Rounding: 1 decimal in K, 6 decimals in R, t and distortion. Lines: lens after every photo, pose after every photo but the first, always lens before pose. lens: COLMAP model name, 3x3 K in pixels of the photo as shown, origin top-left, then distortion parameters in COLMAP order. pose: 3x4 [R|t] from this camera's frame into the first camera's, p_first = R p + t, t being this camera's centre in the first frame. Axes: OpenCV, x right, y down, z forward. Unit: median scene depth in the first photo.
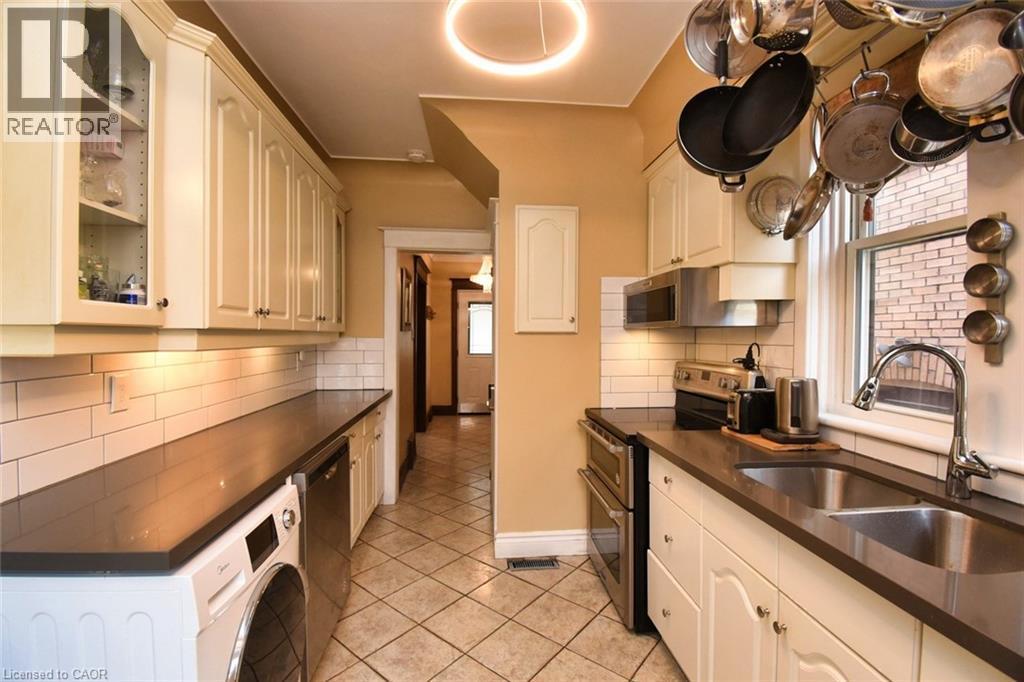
lens RADIAL K [[450.3, 0, 507.9], [0, 450.3, 344.7], [0, 0, 1]] dist [0.020358, -0.026450]
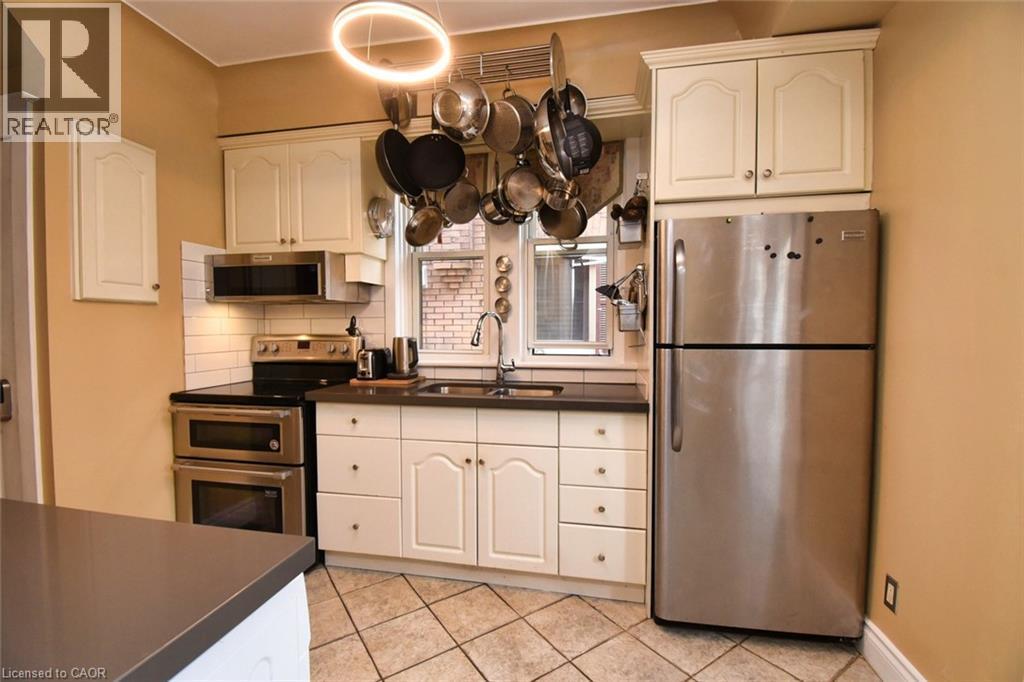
lens RADIAL K [[450.3, 0, 507.9], [0, 450.3, 344.7], [0, 0, 1]] dist [0.020358, -0.026450]
pose [[0.280869, -0.039265, 0.958943, -0.471833], [0.021558, 0.999169, 0.034598, 0.034964], [-0.959504, 0.010955, 0.281482, 0.153509]]
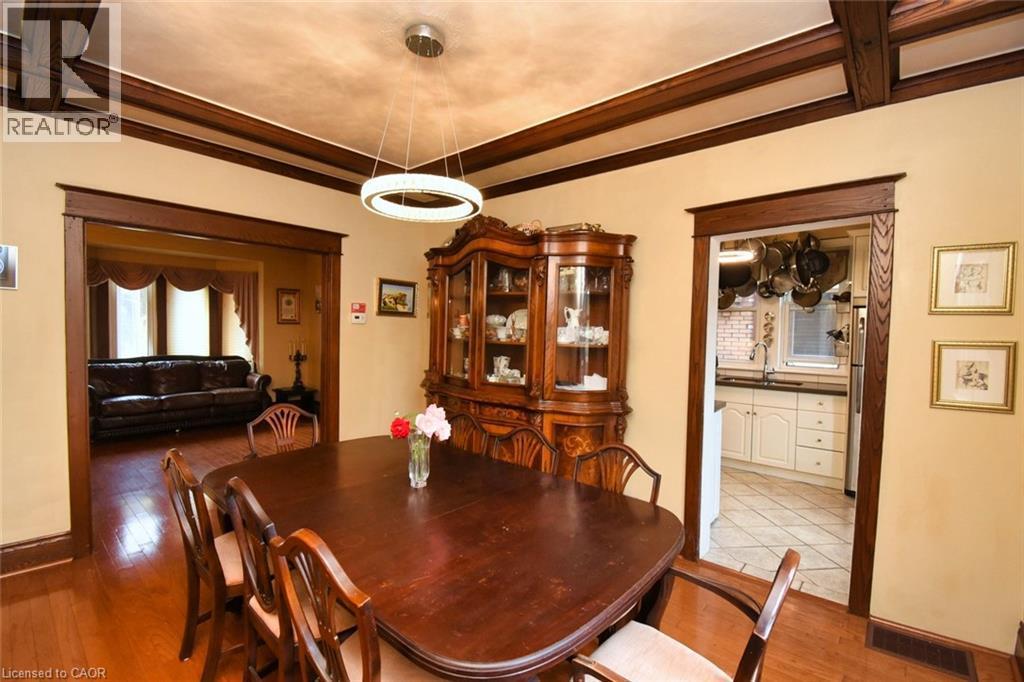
lens RADIAL K [[450.3, 0, 507.9], [0, 450.3, 344.7], [0, 0, 1]] dist [0.020358, -0.026450]
pose [[0.718097, -0.015627, 0.695767, -1.576561], [-0.000811, 0.999728, 0.023291, -0.033320], [-0.695942, -0.017290, 0.717889, -0.146098]]
